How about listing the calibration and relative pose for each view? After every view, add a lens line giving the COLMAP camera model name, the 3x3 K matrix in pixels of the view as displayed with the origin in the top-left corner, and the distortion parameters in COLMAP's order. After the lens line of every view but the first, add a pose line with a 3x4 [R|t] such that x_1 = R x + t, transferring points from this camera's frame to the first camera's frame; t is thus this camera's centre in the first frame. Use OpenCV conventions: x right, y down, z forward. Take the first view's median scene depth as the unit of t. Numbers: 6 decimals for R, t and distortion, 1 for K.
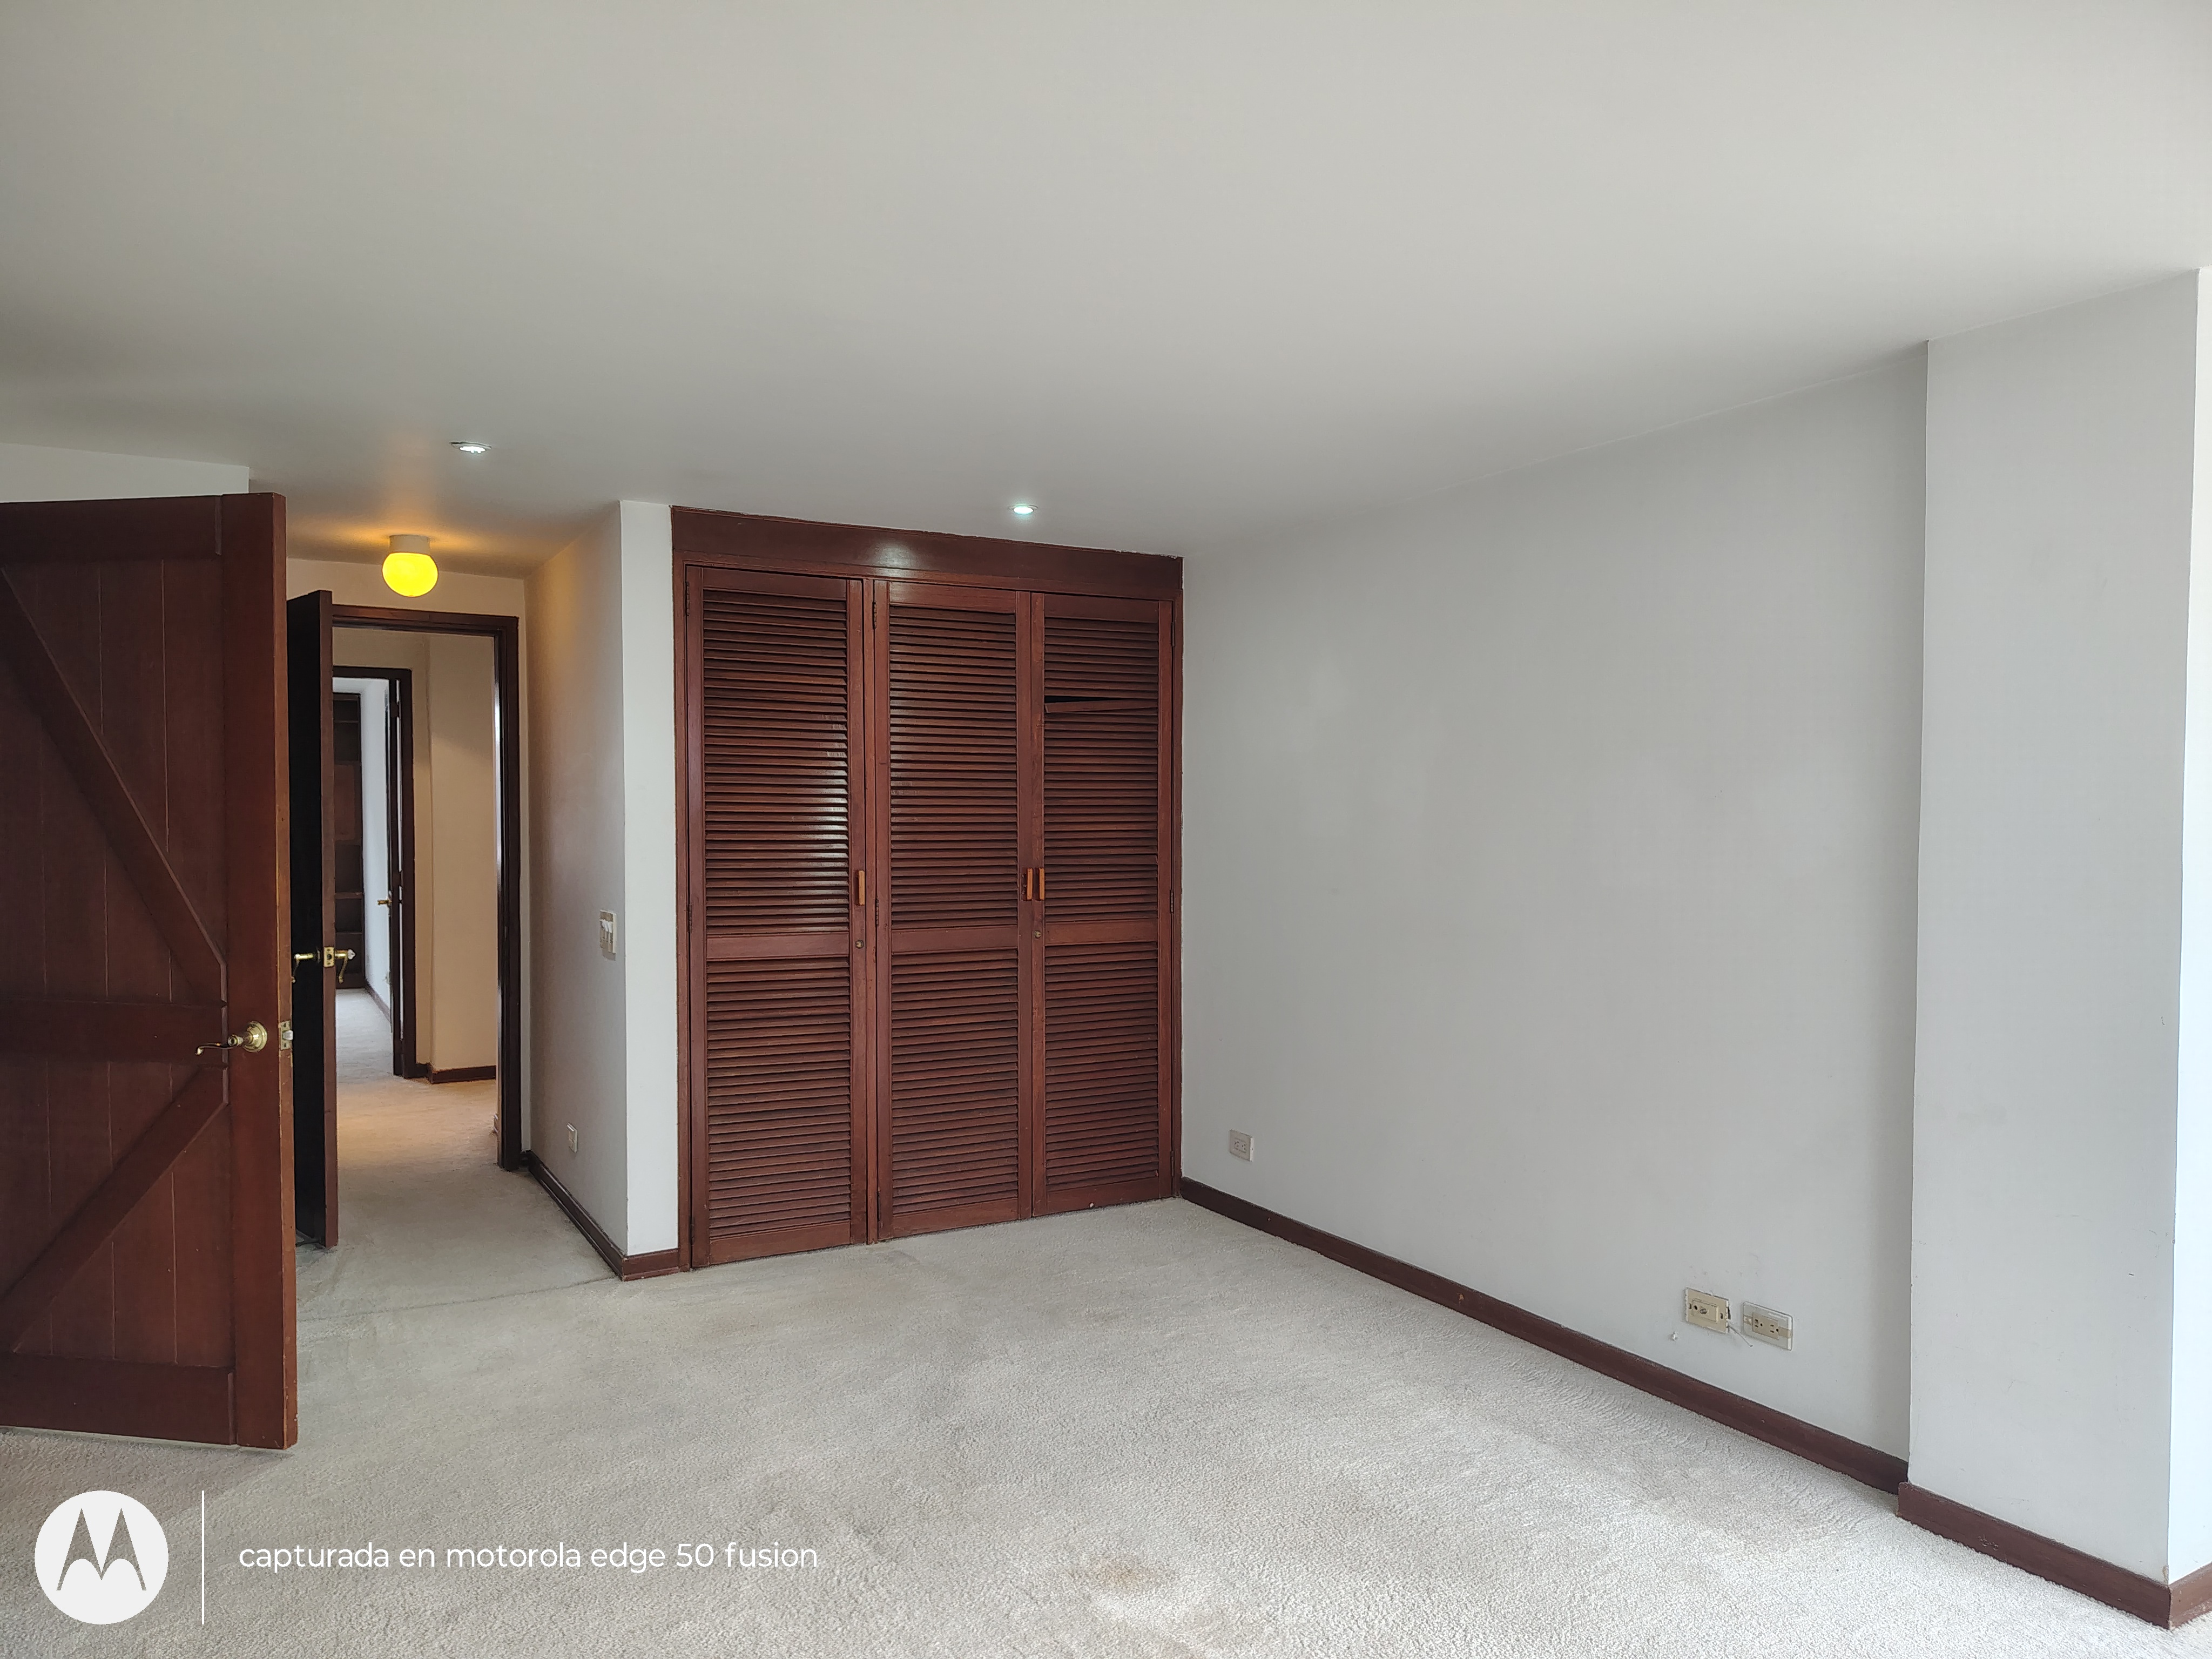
lens RADIAL K [[1508.5, 0, 1104.4], [0, 1508.5, 835.4], [0, 0, 1]] dist [0.027898, -0.000444]
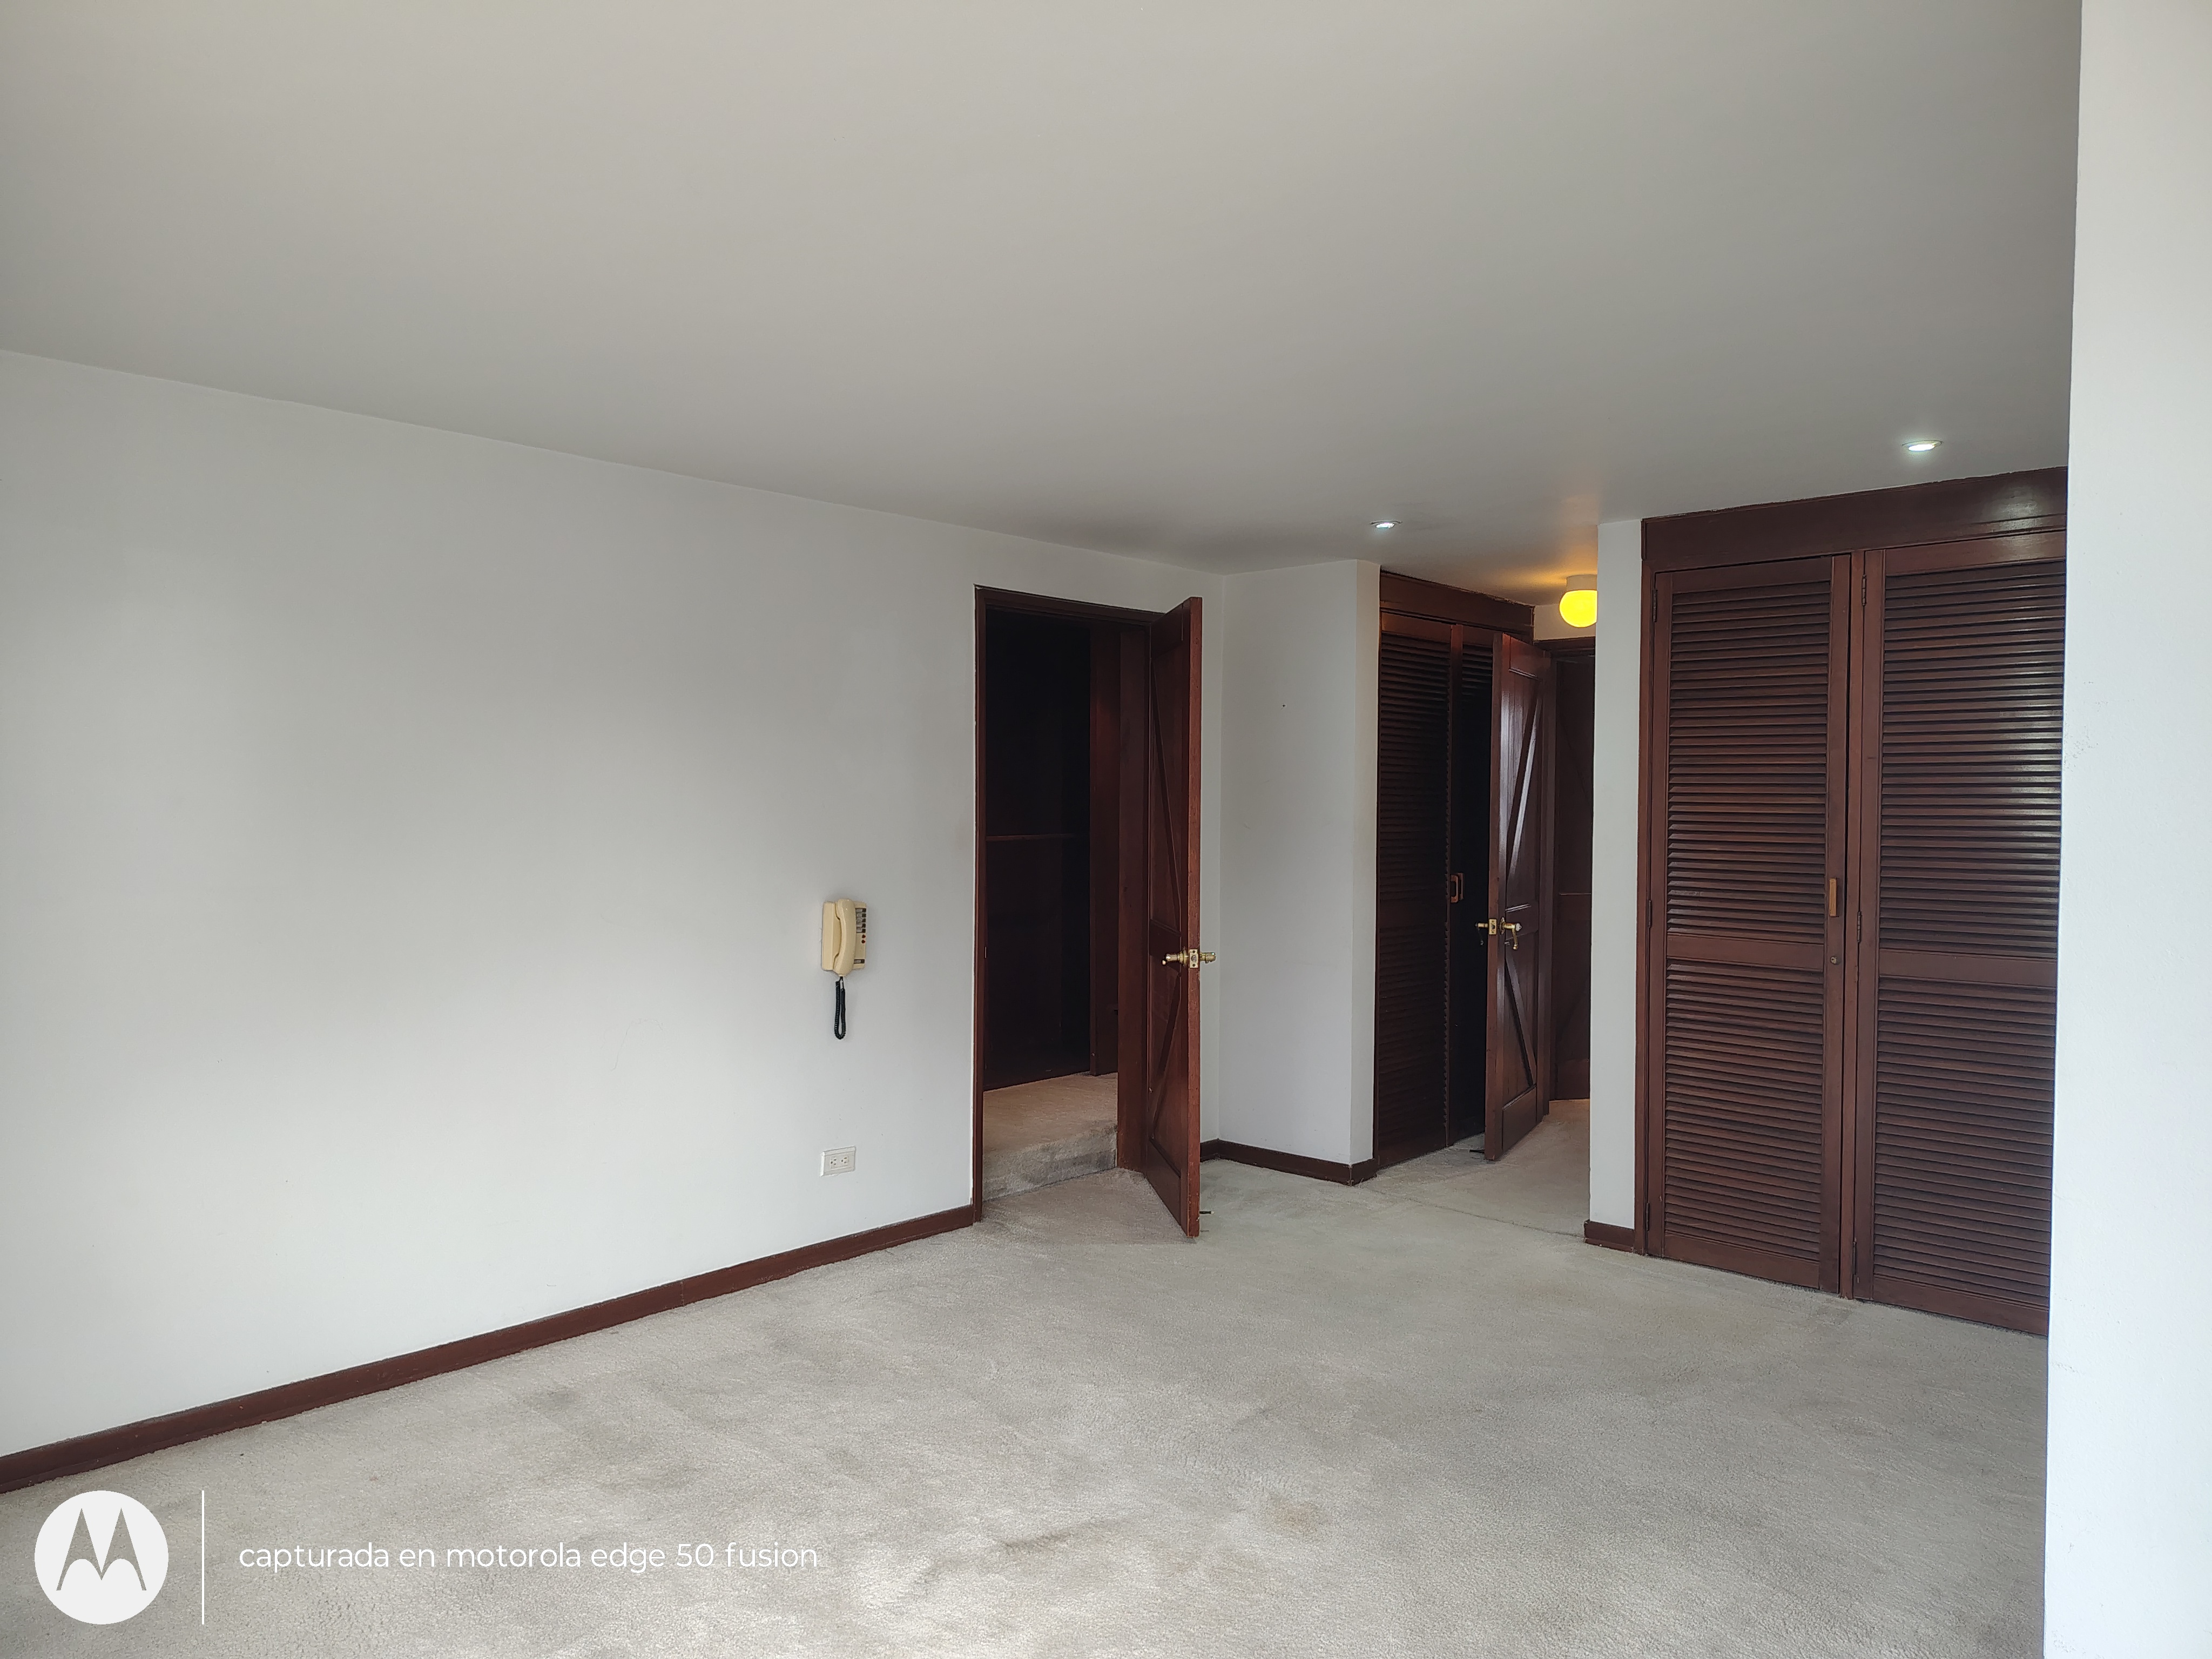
lens RADIAL K [[1508.5, 0, 1097.2], [0, 1508.5, 829.1], [0, 0, 1]] dist [0.027898, -0.000444]
pose [[0.321465, 0.016722, -0.946774, 0.578838], [-0.023270, 0.999682, 0.009755, -0.004836], [0.946636, 0.018895, 0.321751, 0.304791]]
